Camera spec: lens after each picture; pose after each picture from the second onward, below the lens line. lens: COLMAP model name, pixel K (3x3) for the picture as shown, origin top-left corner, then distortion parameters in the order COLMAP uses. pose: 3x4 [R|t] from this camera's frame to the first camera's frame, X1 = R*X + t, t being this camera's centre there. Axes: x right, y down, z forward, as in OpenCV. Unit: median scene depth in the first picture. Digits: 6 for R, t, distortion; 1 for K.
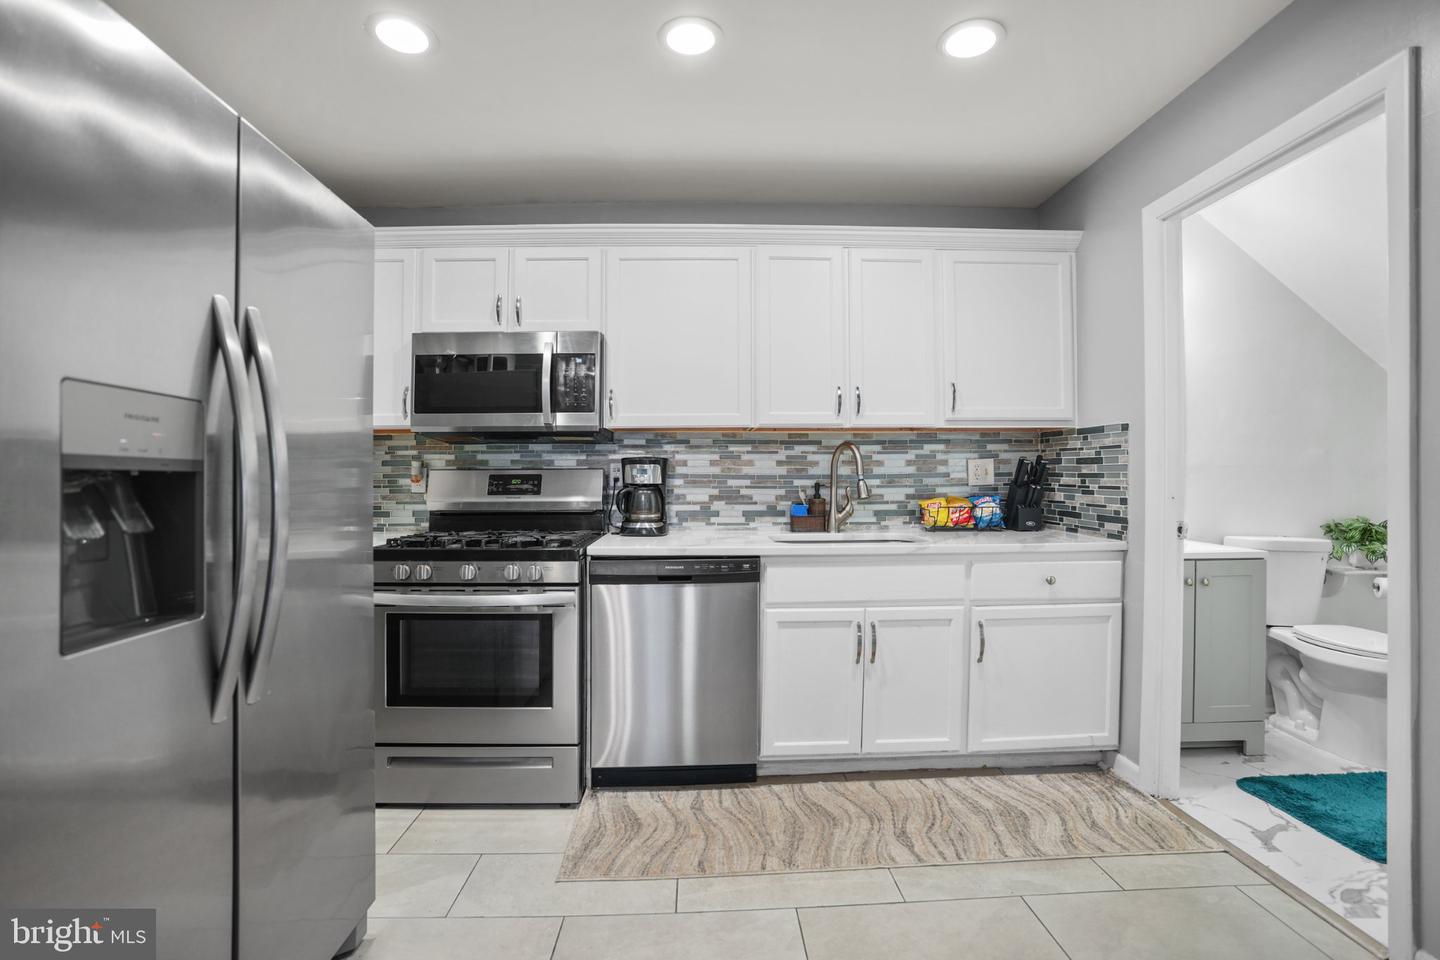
lens RADIAL K [[669.5, 0, 720.0], [0, 669.5, 480.0], [0, 0, 1]] dist [-0.081055, 0.032017]
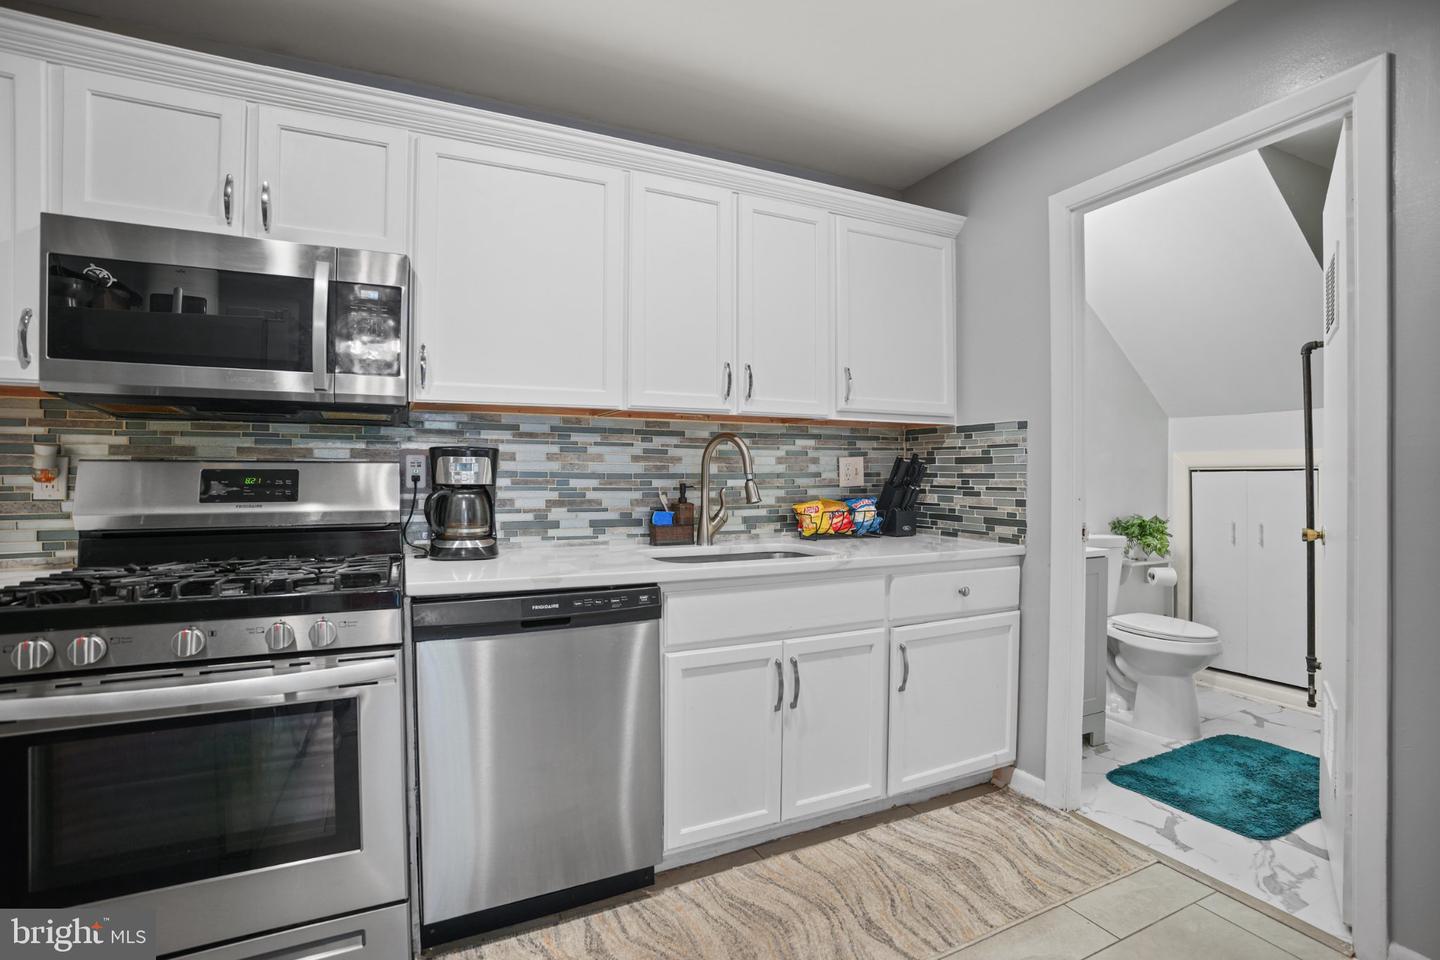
lens RADIAL K [[682.3, 0, 720.0], [0, 682.3, 480.0], [0, 0, 1]] dist [-0.089155, 0.040282]
pose [[0.913945, 0.003094, 0.405827, -0.154454], [-0.002600, 0.999995, -0.001769, 0.001455], [-0.405830, 0.000562, 0.913948, 0.244903]]
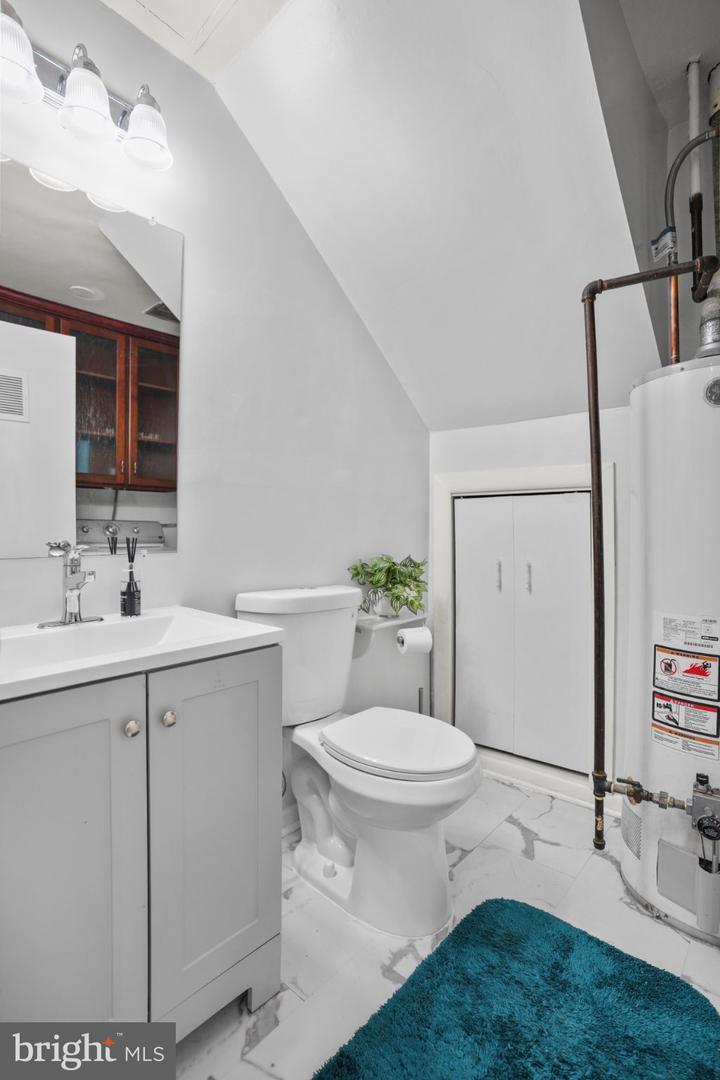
lens RADIAL K [[516.1, 0, 365.0], [0, 516.1, 534.7], [0, 0, 1]] dist [-0.085601, 0.035310]
pose [[0.693167, -0.004660, 0.720762, 0.549616], [0.001641, 0.999987, 0.004887, 0.030948], [-0.720775, -0.002205, 0.693165, 0.601158]]
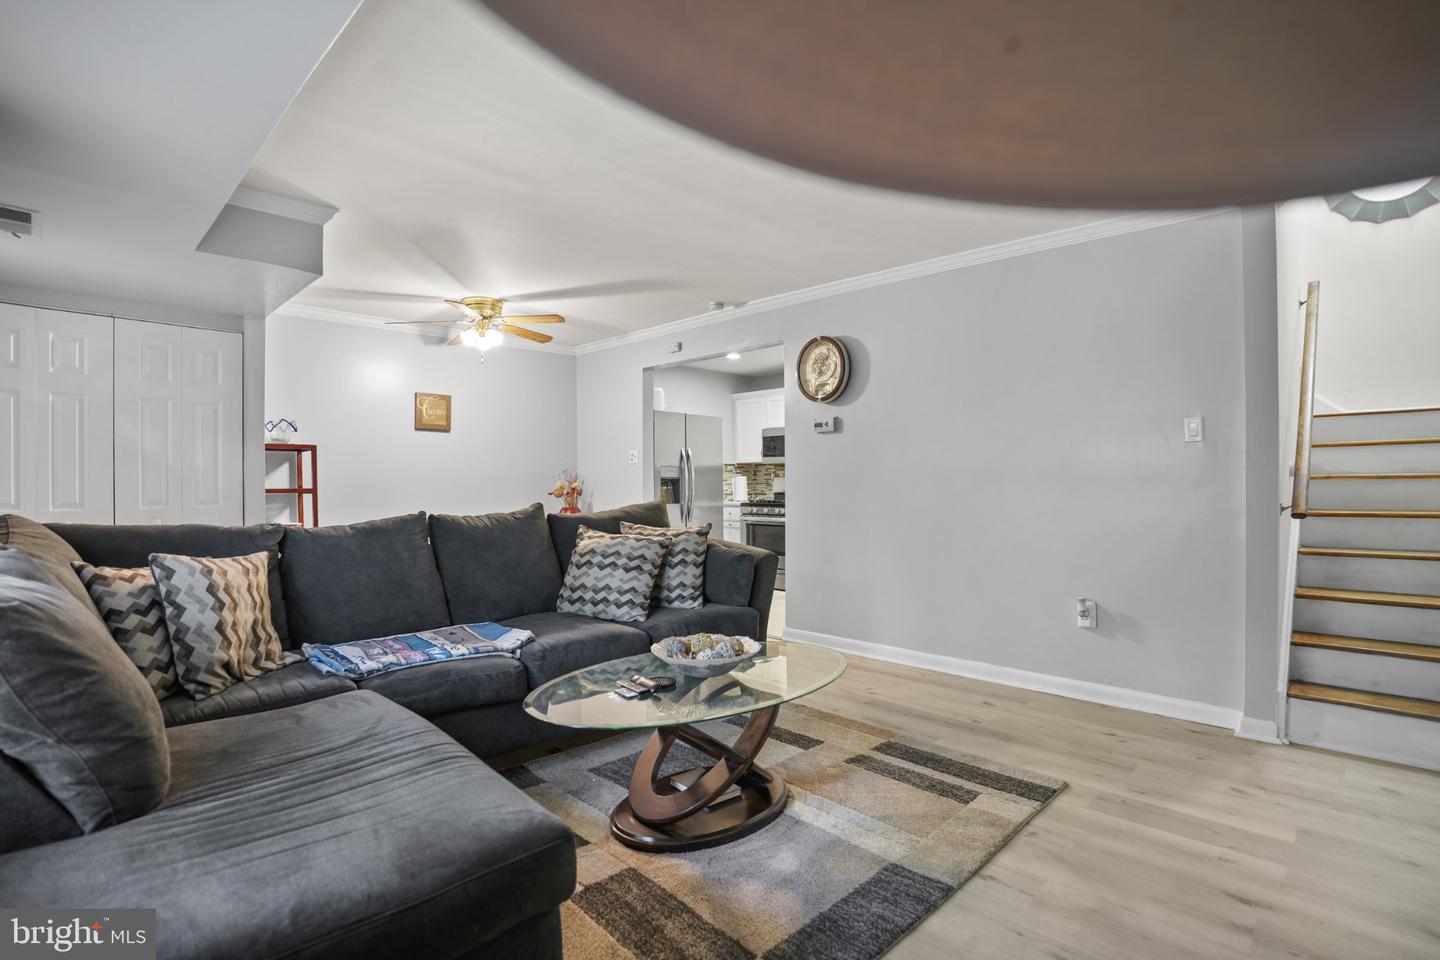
lens RADIAL K [[688.2, 0, 725.8], [0, 688.2, 504.4], [0, 0, 1]] dist [-0.085601, 0.035310]
pose [[0.708235, 0.019858, -0.705698, 1.379529], [0.005394, 0.999423, 0.033537, 0.000924], [0.705957, -0.027559, 0.707719, -1.105408]]
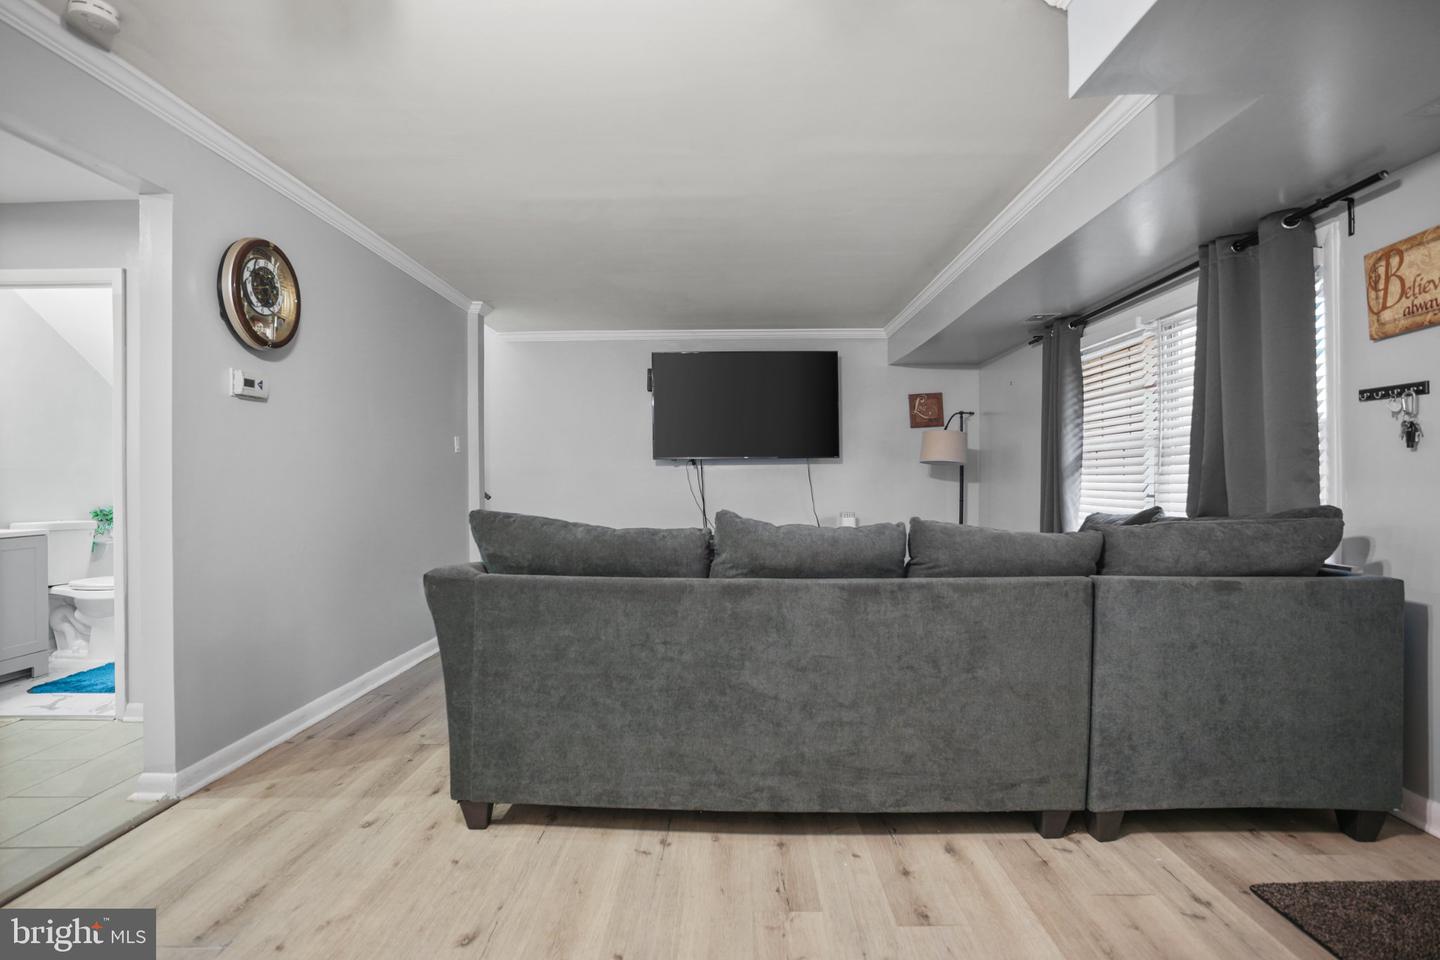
lens RADIAL K [[669.5, 0, 720.0], [0, 669.5, 480.0], [0, 0, 1]] dist [-0.081055, 0.032017]
pose [[0.053735, 0.000559, 0.998555, -0.439055], [0.004996, 0.999987, -0.000828, 0.008824], [-0.998543, 0.005033, 0.053732, -0.524376]]
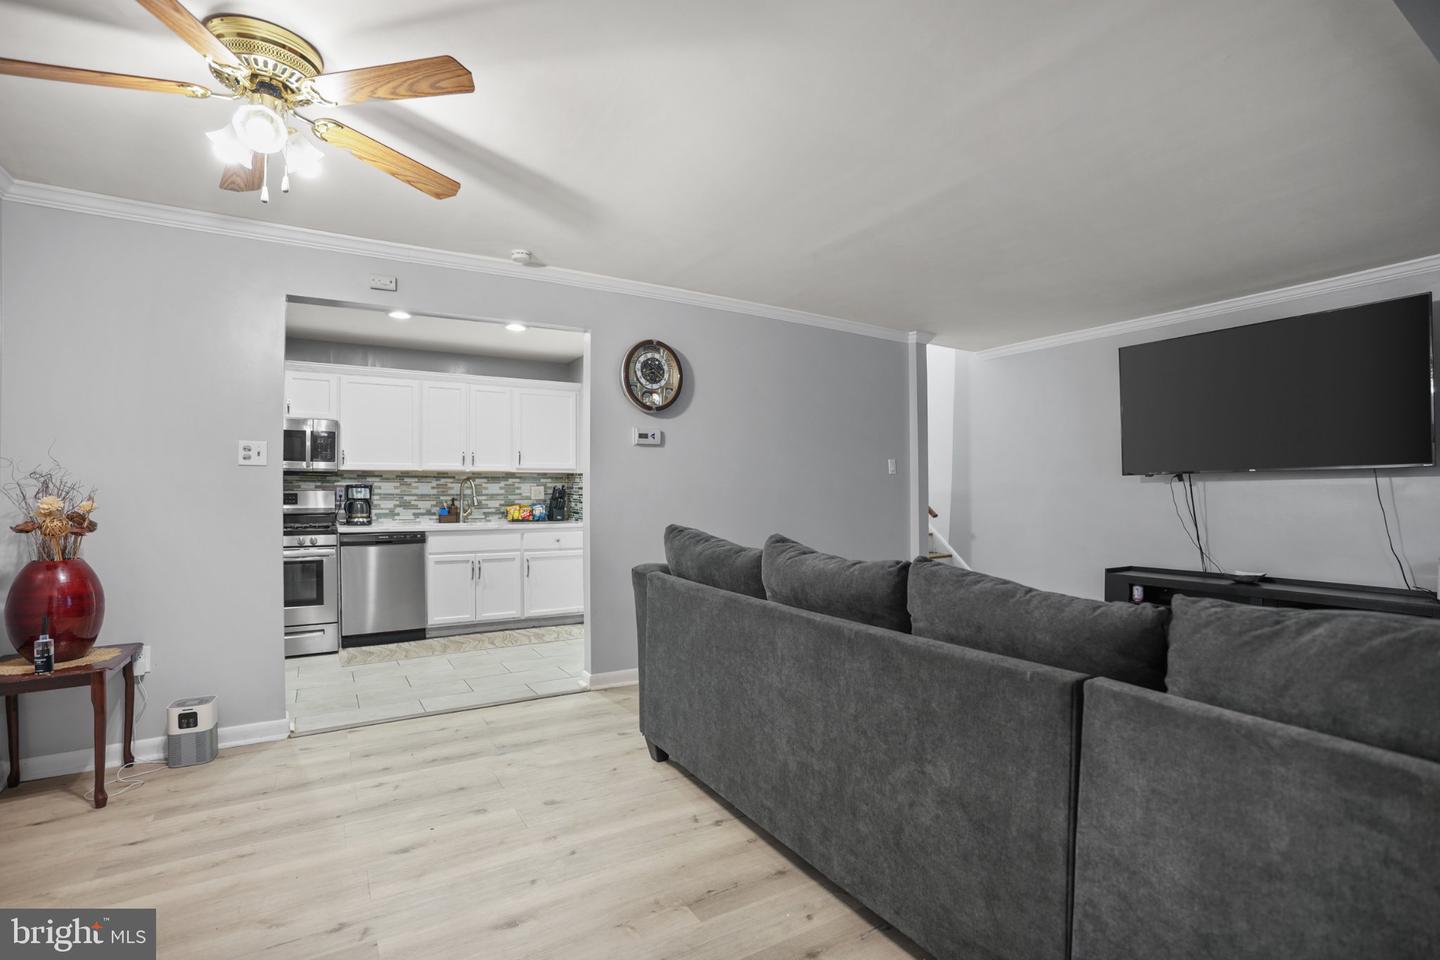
lens RADIAL K [[659.3, 0, 702.8], [0, 659.3, 500.6], [0, 0, 1]] dist [-0.072804, 0.028824]
pose [[0.874856, -0.000155, 0.484383, -0.149756], [-0.002737, 0.999982, 0.005263, -0.000492], [-0.484376, -0.005931, 0.874840, -1.091831]]
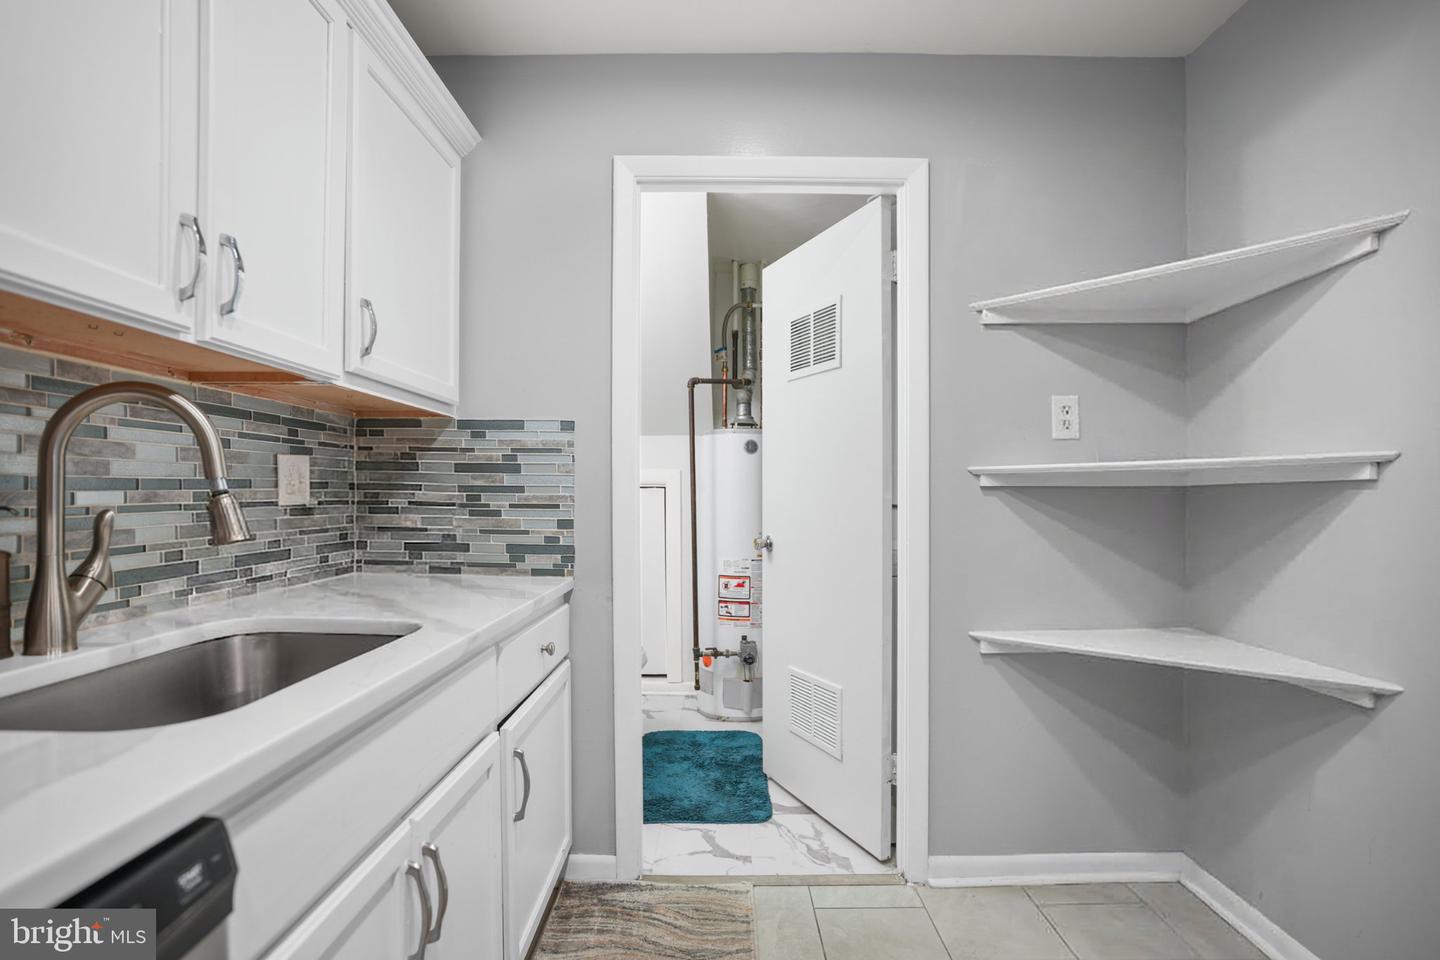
lens RADIAL K [[688.2, 0, 725.8], [0, 688.2, 504.4], [0, 0, 1]] dist [-0.085601, 0.035310]
pose [[0.032071, -0.006939, 0.999461, -0.142604], [-0.002834, 0.999971, 0.007034, 0.003466], [-0.999482, -0.003058, 0.032051, 0.682201]]
